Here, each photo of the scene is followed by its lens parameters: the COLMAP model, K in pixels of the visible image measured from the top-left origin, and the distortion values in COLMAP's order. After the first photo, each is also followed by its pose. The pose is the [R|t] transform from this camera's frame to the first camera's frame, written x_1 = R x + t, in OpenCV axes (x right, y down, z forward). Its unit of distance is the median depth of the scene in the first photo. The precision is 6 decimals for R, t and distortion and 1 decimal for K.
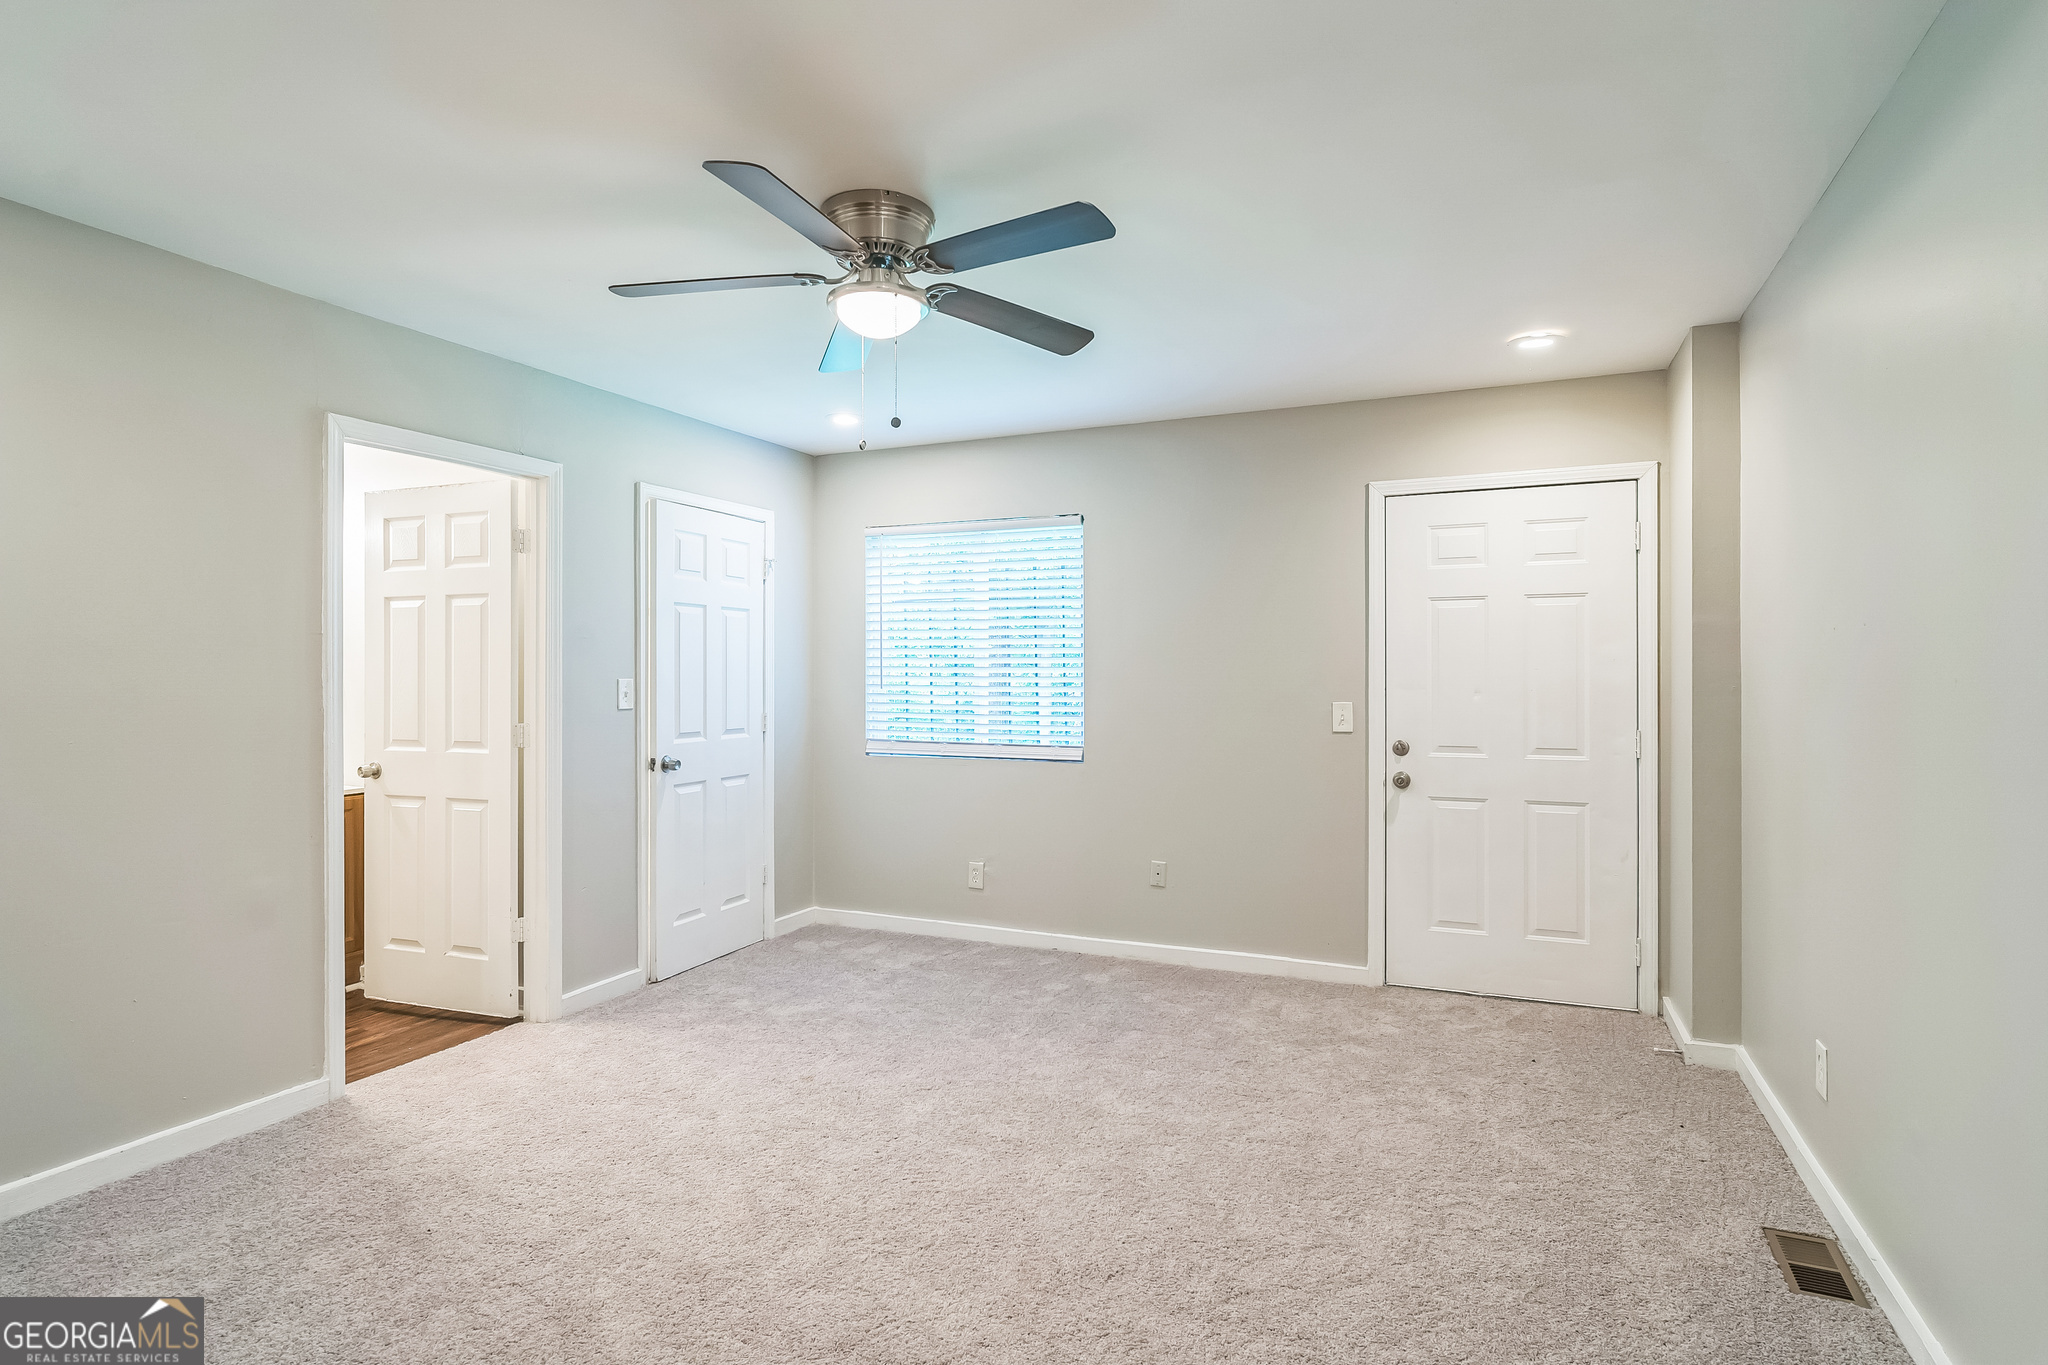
lens RADIAL K [[1075.0, 0, 1006.8], [0, 1075.0, 675.3], [0, 0, 1]] dist [-0.006698, 0.001183]
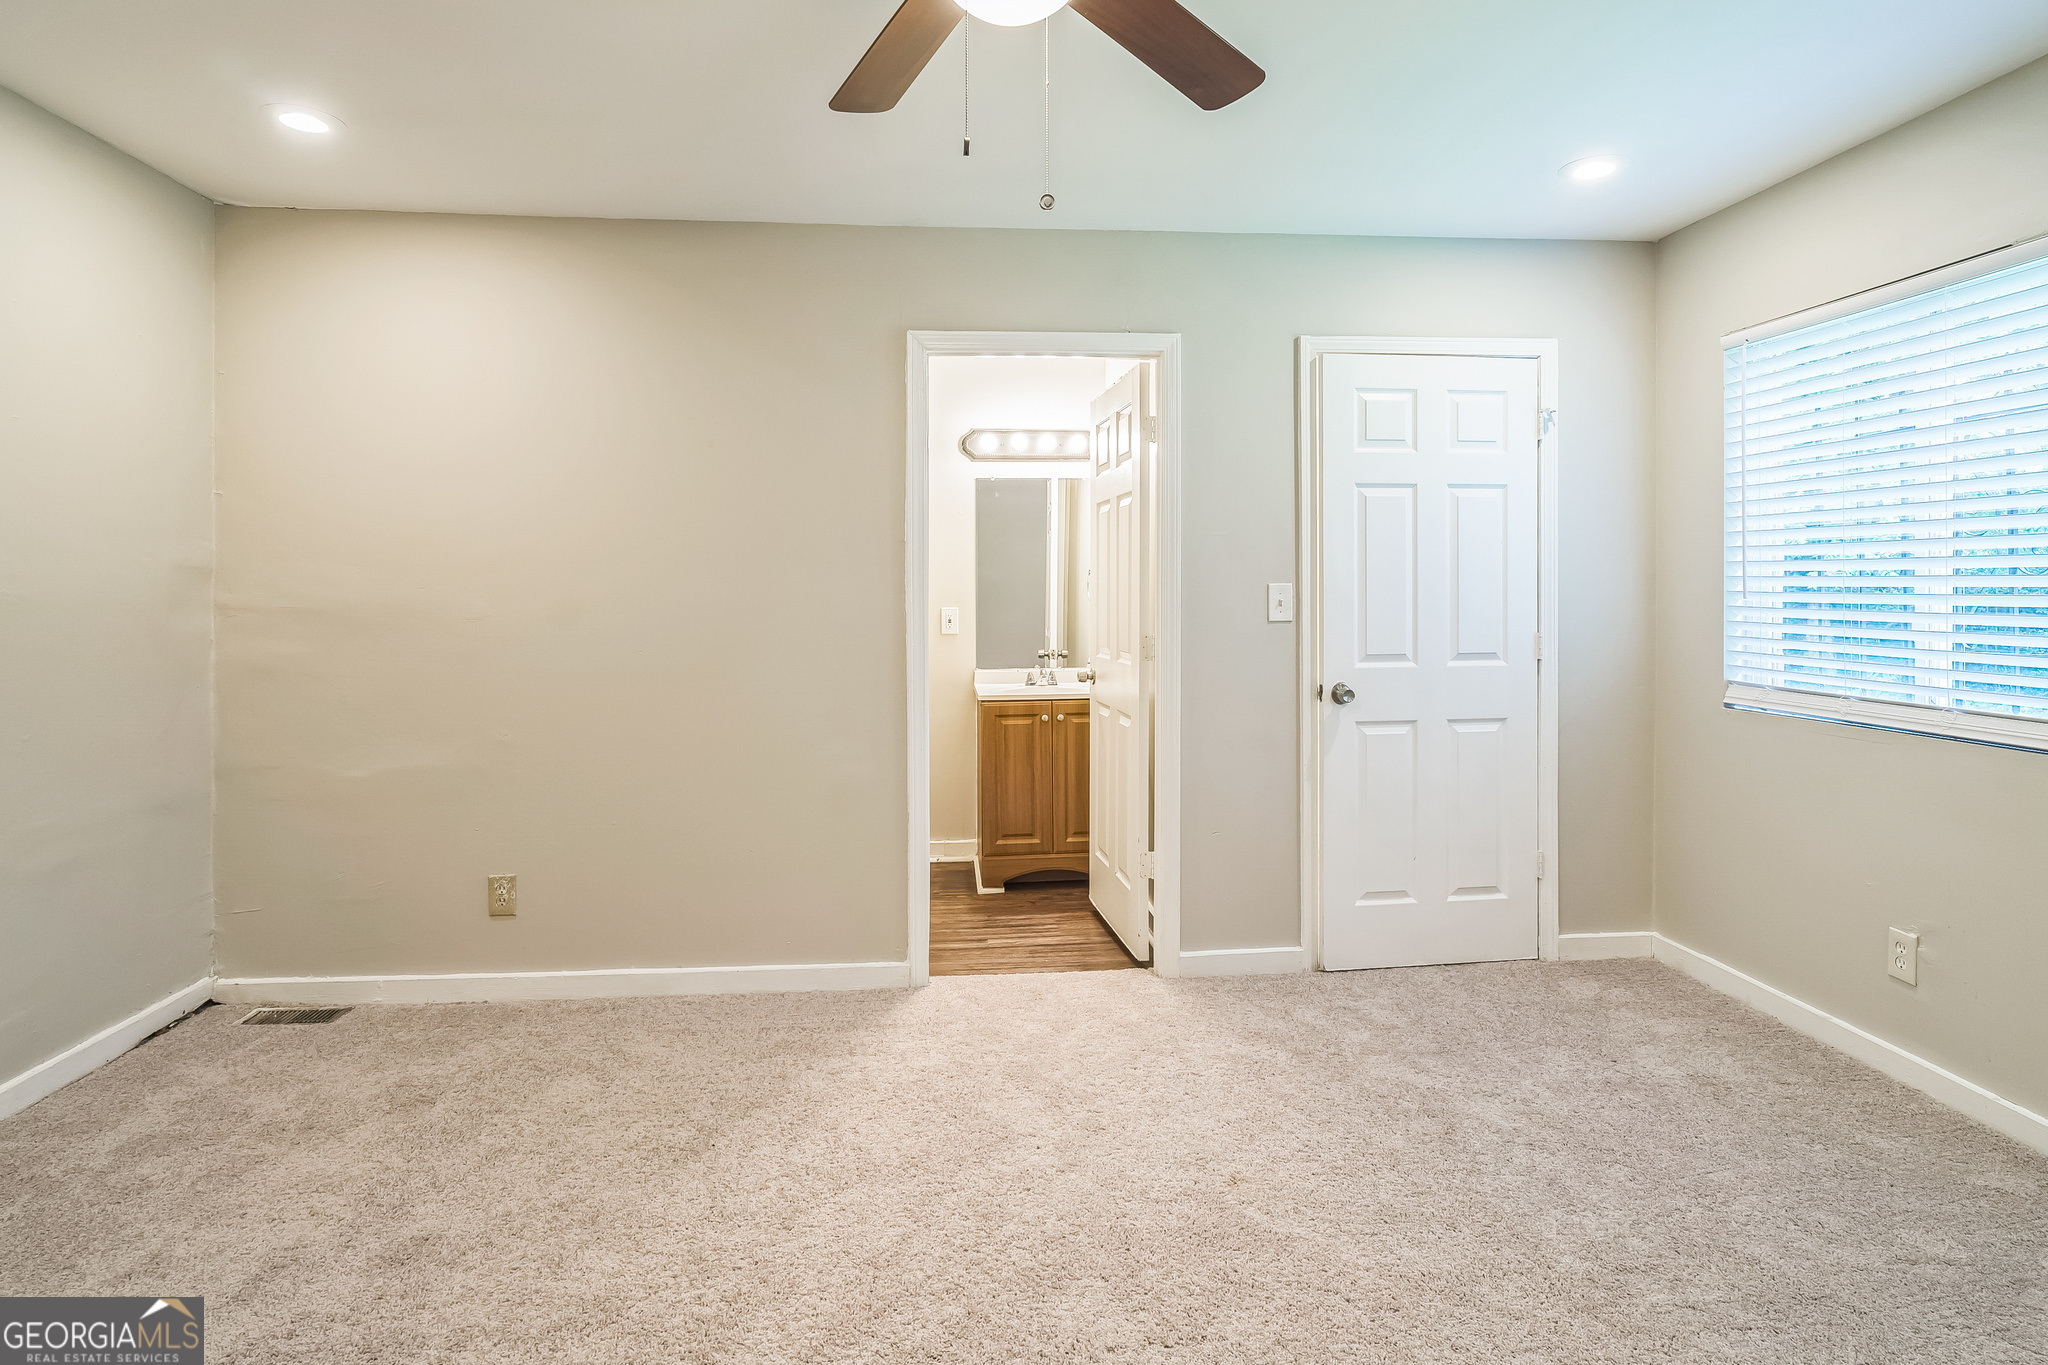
lens RADIAL K [[1075.0, 0, 1028.9], [0, 1075.0, 597.7], [0, 0, 1]] dist [-0.006698, 0.001183]
pose [[0.487709, 0.001528, -0.873005, 0.248454], [0.004449, 0.999981, 0.004235, 0.009028], [0.872995, -0.005949, 0.487693, 0.426525]]
